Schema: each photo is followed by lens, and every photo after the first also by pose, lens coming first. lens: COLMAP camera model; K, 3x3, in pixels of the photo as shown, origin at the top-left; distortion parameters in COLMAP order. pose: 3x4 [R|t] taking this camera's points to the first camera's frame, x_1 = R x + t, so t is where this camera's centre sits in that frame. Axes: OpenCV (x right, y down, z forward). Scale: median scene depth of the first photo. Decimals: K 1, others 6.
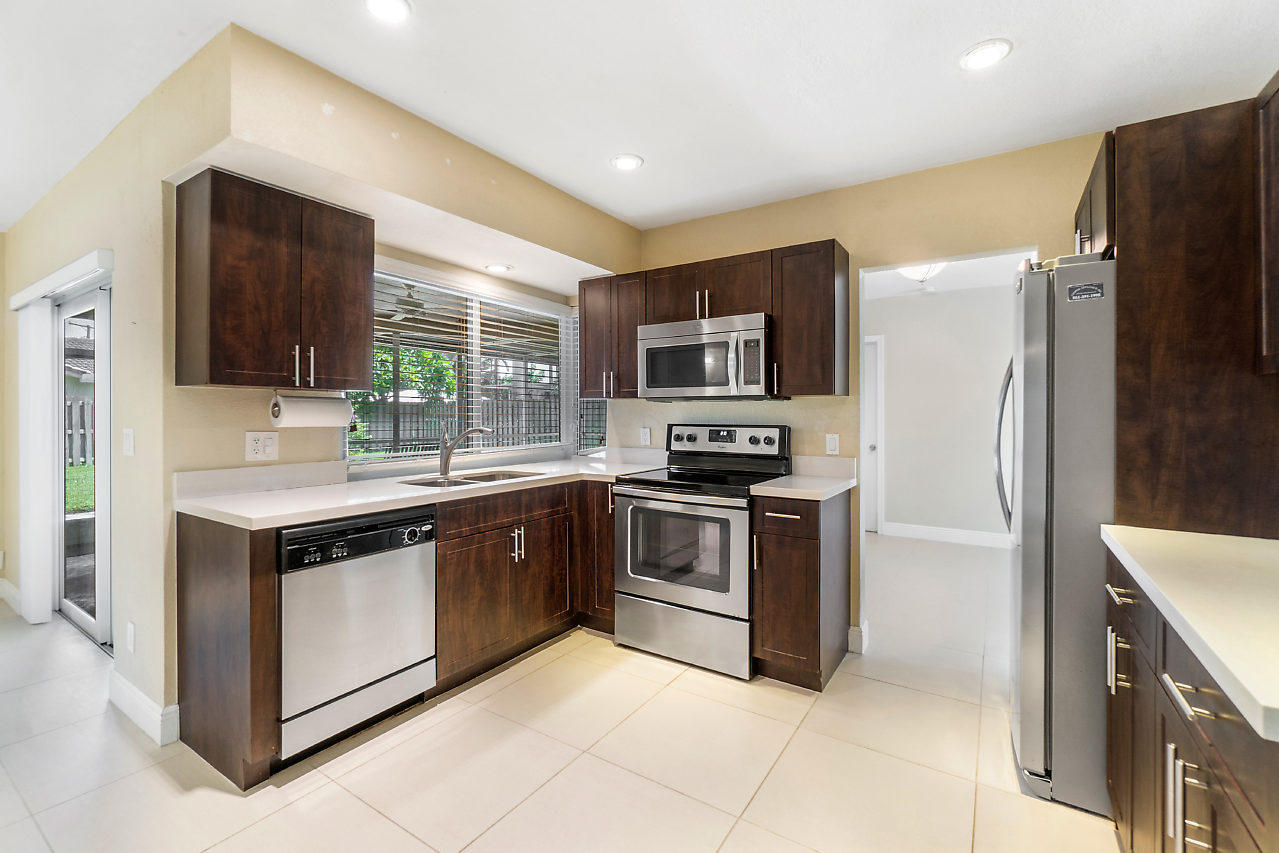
lens RADIAL K [[549.7, 0, 632.3], [0, 549.7, 416.0], [0, 0, 1]] dist [-0.005094, 0.001402]
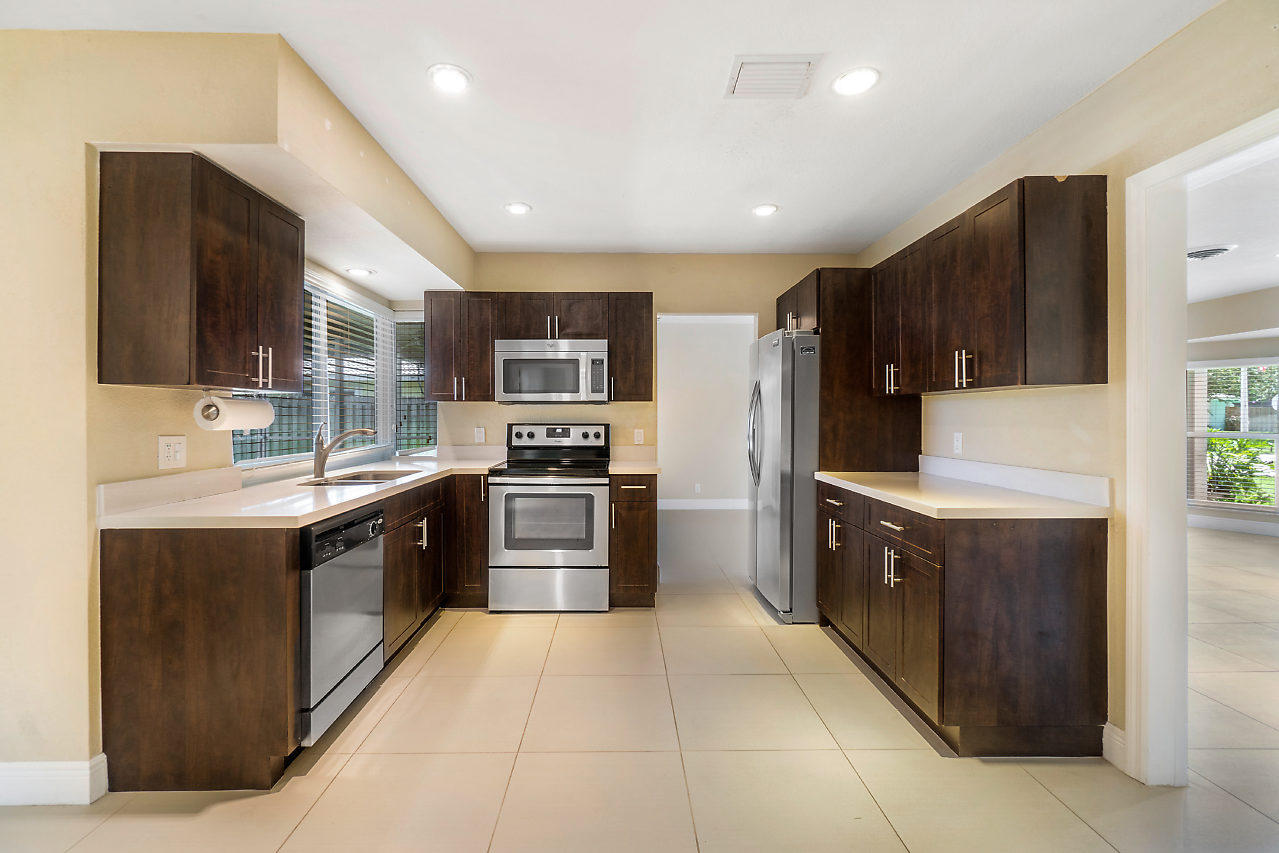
lens RADIAL K [[549.7, 0, 630.8], [0, 549.7, 420.1], [0, 0, 1]] dist [-0.005094, 0.001402]
pose [[0.822148, -0.007629, 0.569223, -0.516800], [0.003879, 0.999962, 0.007799, -0.001348], [-0.569261, -0.004204, 0.822146, -0.147144]]
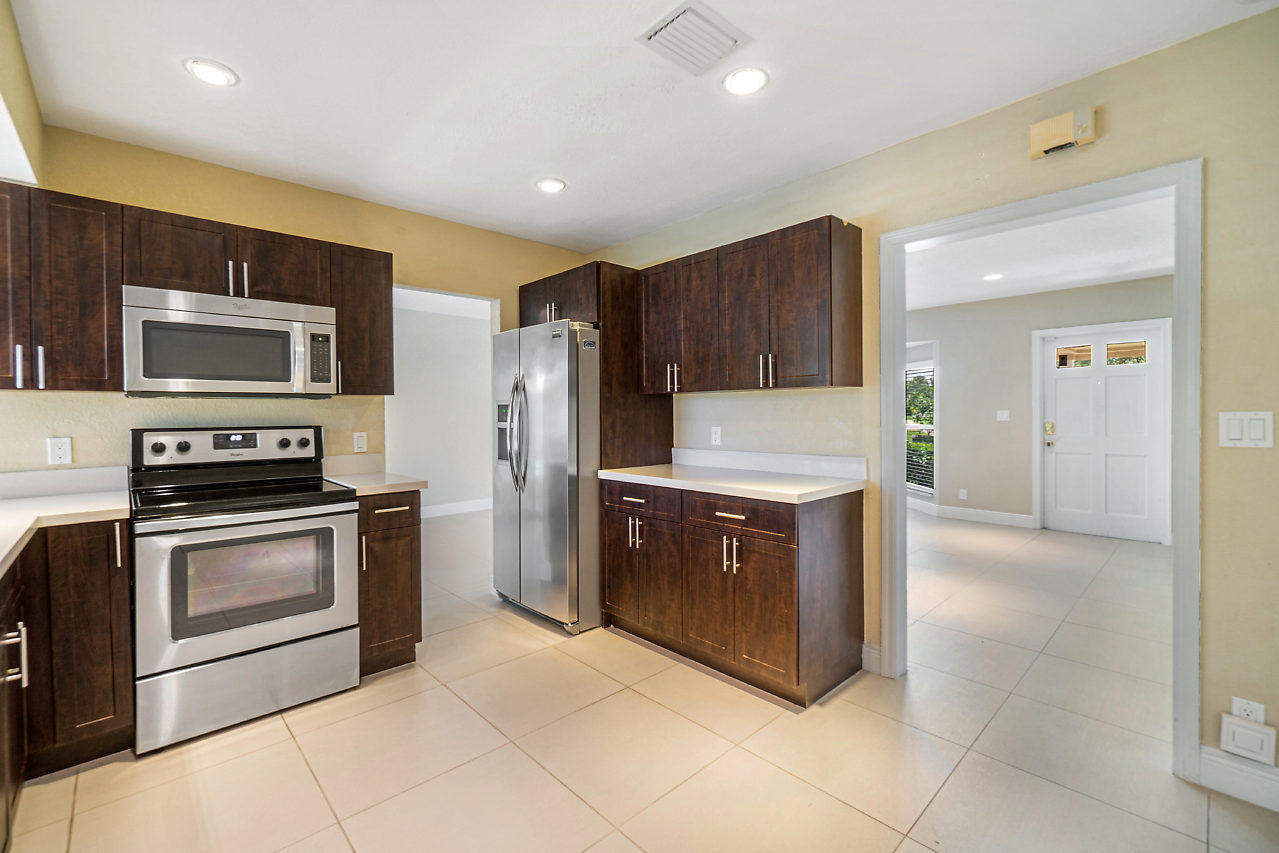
lens RADIAL K [[549.7, 0, 634.5], [0, 549.7, 420.4], [0, 0, 1]] dist [-0.005094, 0.001402]
pose [[0.231687, -0.018864, 0.972607, -0.621154], [0.009988, 0.999805, 0.017012, -0.003376], [-0.972739, 0.005772, 0.231831, 0.294412]]
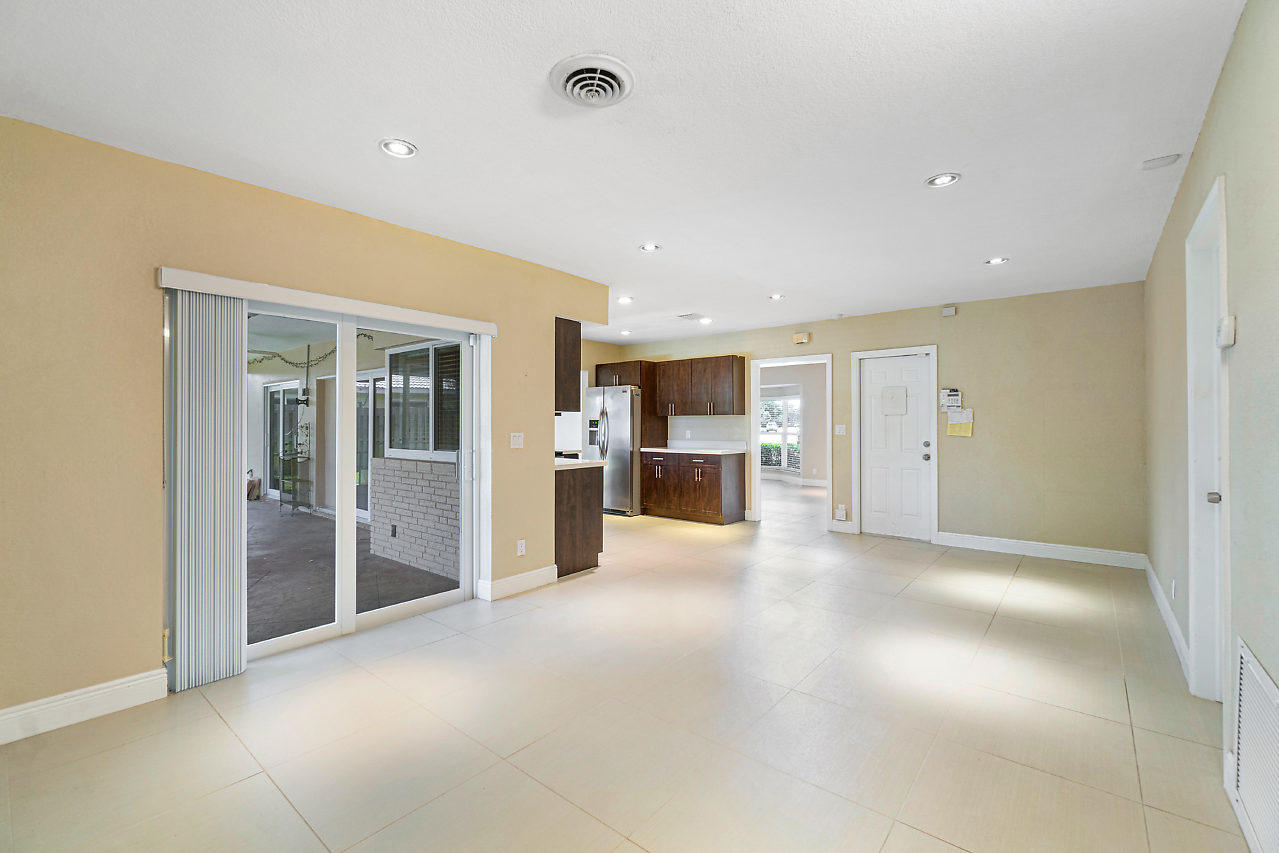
lens RADIAL K [[549.7, 0, 643.0], [0, 549.7, 421.9], [0, 0, 1]] dist [-0.005094, 0.001402]
pose [[0.092972, -0.001146, 0.995668, -2.369708], [0.001959, 0.999998, 0.000968, -0.014081], [-0.995667, 0.001861, 0.092974, 0.374166]]
